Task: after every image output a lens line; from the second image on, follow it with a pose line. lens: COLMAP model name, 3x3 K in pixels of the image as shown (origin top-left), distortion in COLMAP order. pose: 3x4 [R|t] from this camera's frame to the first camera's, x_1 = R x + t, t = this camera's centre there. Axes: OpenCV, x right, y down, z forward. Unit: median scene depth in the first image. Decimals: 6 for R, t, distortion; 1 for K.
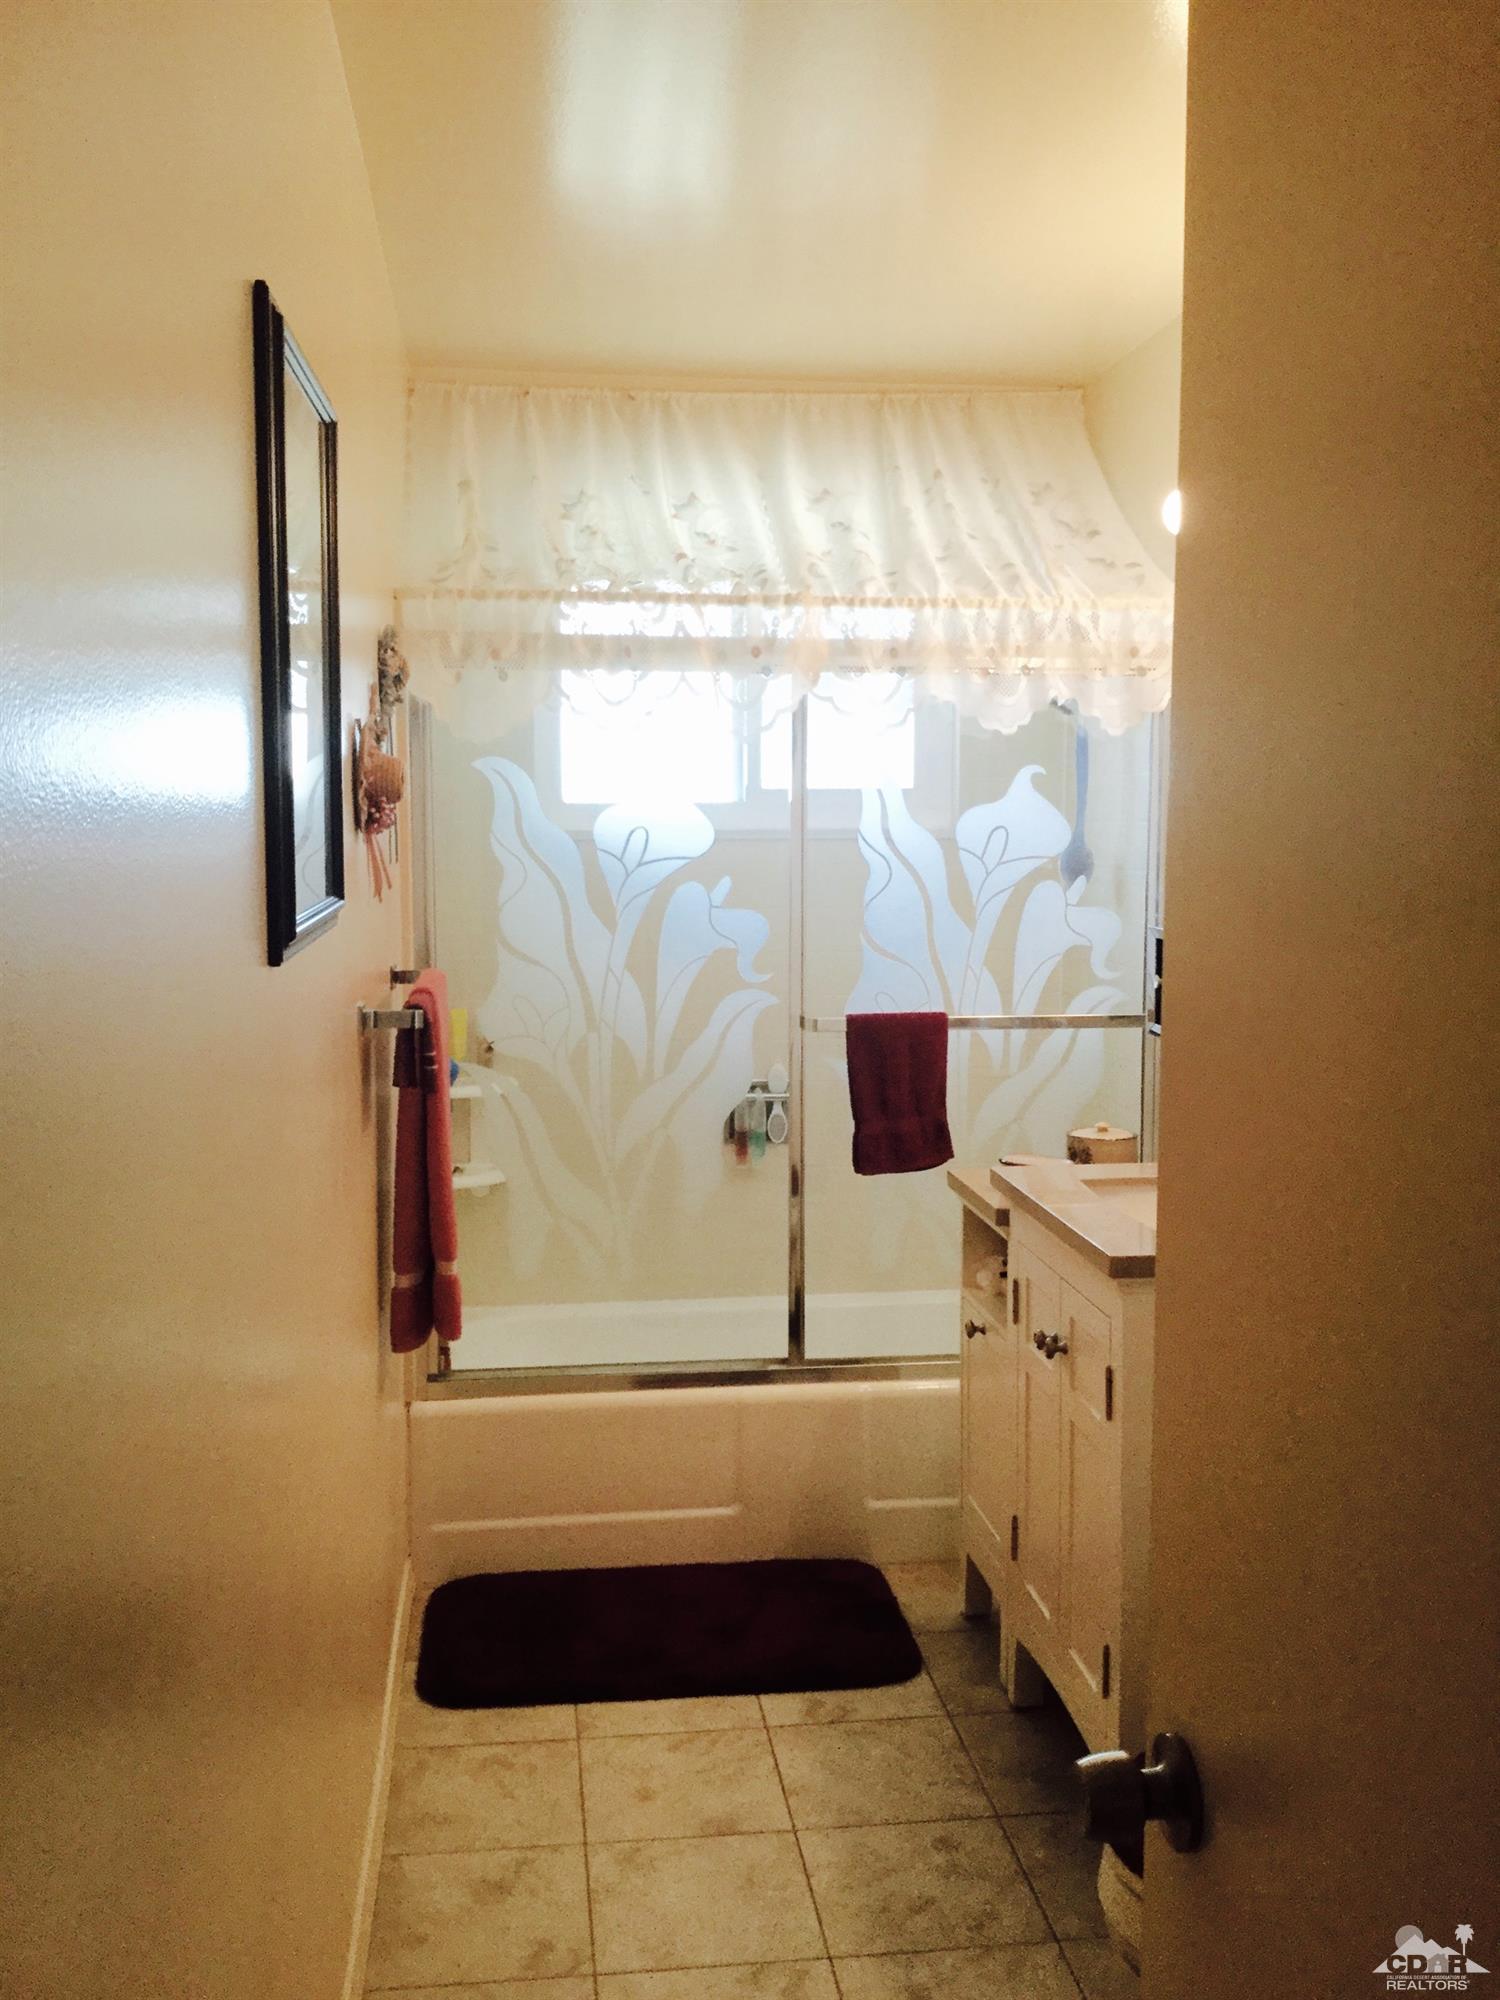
lens RADIAL K [[1868.2, 0, 750.1], [0, 1868.2, 1001.5], [0, 0, 1]] dist [0.037975, 0.000000]
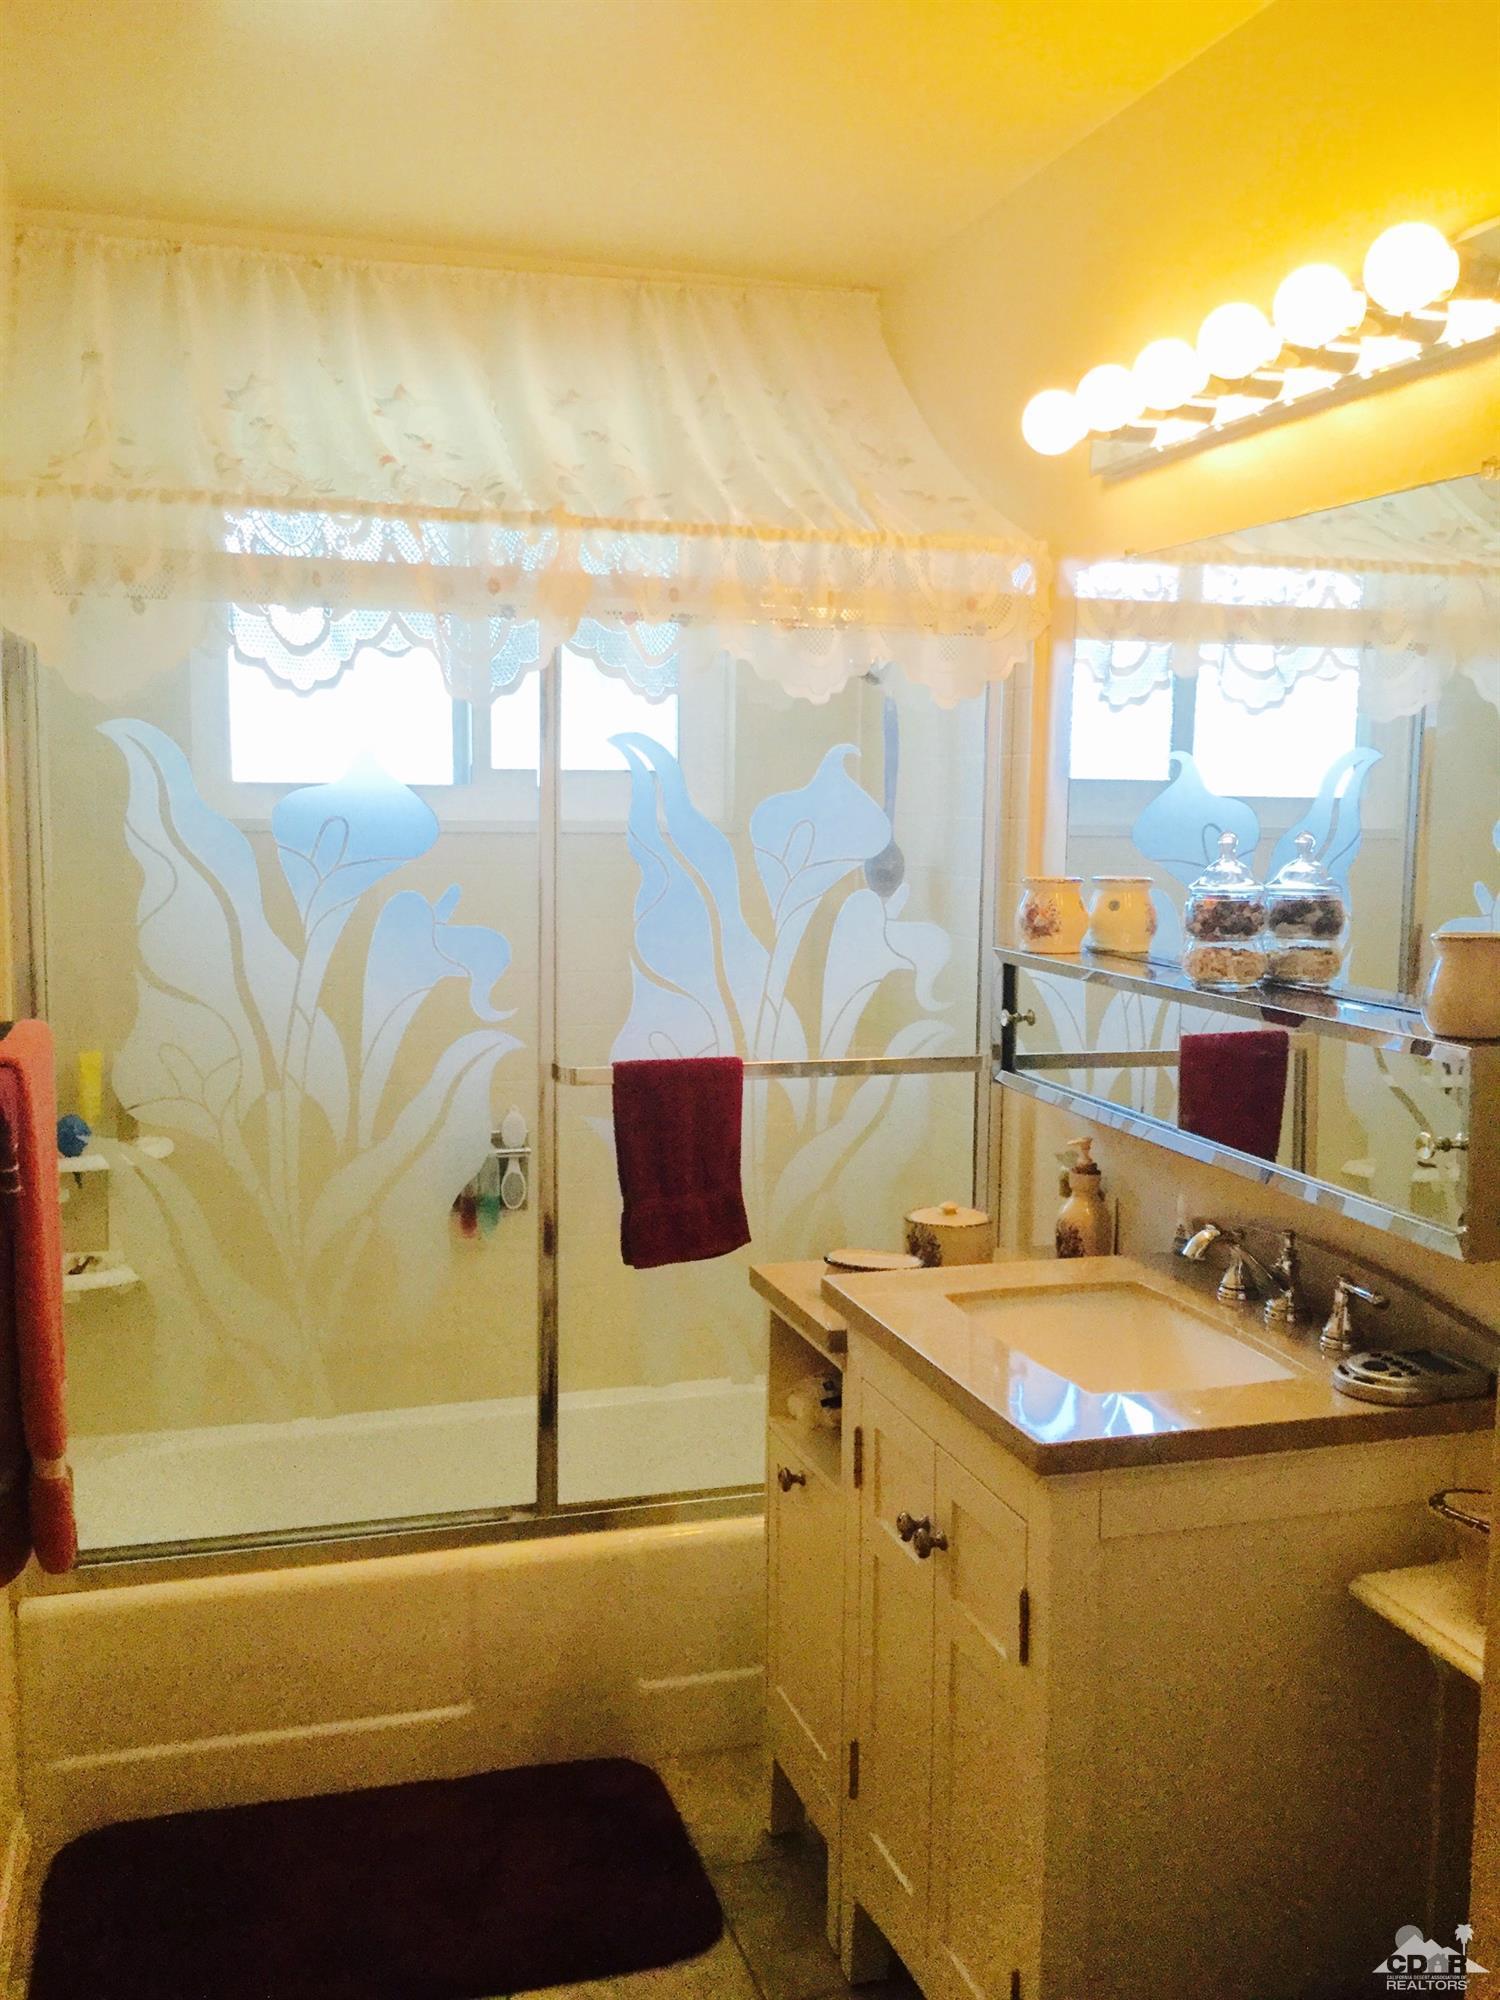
lens RADIAL K [[1868.2, 0, 794.1], [0, 1868.2, 990.3], [0, 0, 1]] dist [0.037975, 0.000000]
pose [[0.982970, -0.006804, 0.183638, -0.016695], [0.005900, 0.999968, 0.005469, -0.026500], [-0.183669, -0.004292, 0.982979, 0.226125]]
